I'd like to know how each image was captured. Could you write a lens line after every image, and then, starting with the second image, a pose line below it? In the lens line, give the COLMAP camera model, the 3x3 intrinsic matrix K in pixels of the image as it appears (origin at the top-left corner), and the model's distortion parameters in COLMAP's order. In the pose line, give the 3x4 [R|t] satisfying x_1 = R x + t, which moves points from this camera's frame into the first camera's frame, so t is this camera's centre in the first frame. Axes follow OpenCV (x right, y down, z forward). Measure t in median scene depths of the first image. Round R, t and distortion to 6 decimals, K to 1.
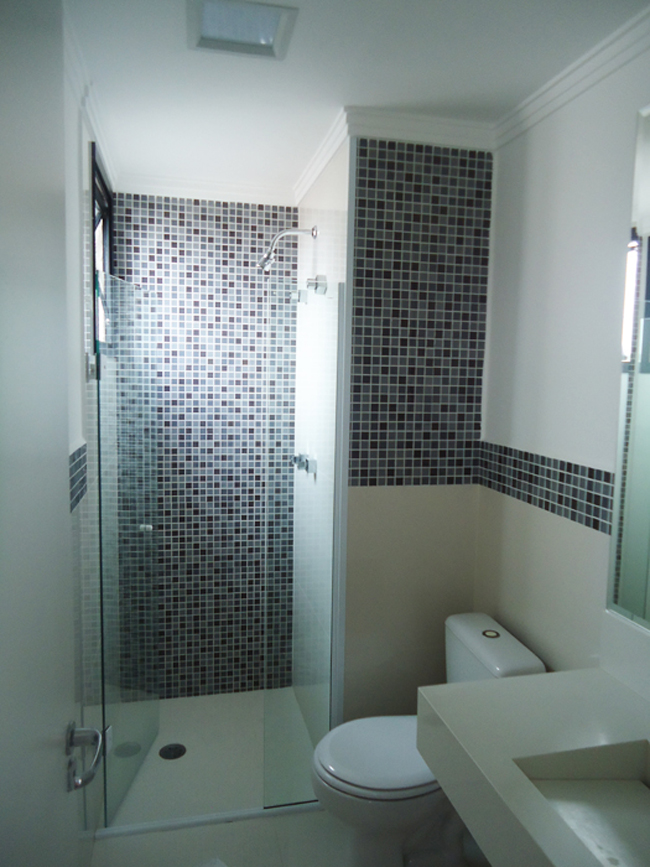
lens RADIAL K [[621.7, 0, 325.0], [0, 621.7, 433.5], [0, 0, 1]] dist [-0.026355, 0.037353]
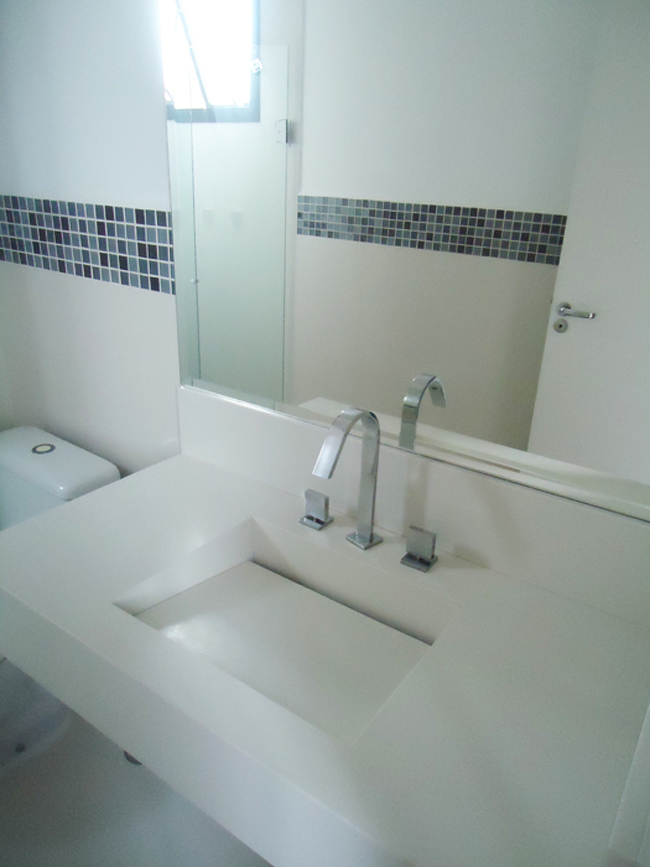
lens RADIAL K [[621.7, 0, 325.0], [0, 621.7, 433.5], [0, 0, 1]] dist [-0.026355, 0.037353]
pose [[0.742705, -0.247032, 0.622385, 0.045841], [0.038402, 0.943647, 0.328719, 0.056957], [-0.668516, -0.220240, 0.710338, 0.192136]]
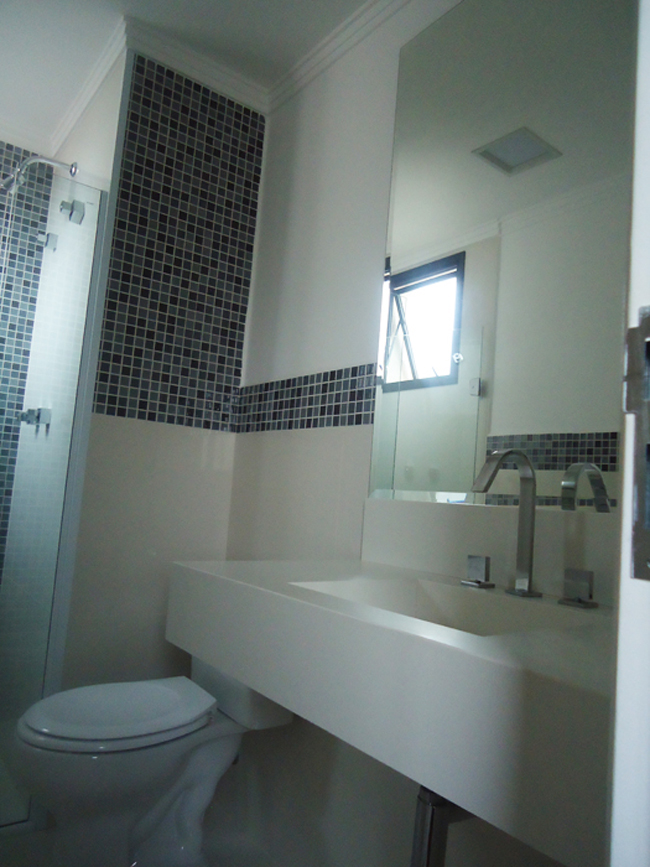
lens RADIAL K [[621.7, 0, 325.0], [0, 621.7, 433.5], [0, 0, 1]] dist [-0.026355, 0.037353]
pose [[0.912134, 0.091572, 0.399532, -0.008821], [-0.020431, 0.983671, -0.178812, 0.265678], [-0.409383, 0.154938, 0.899111, 0.092581]]
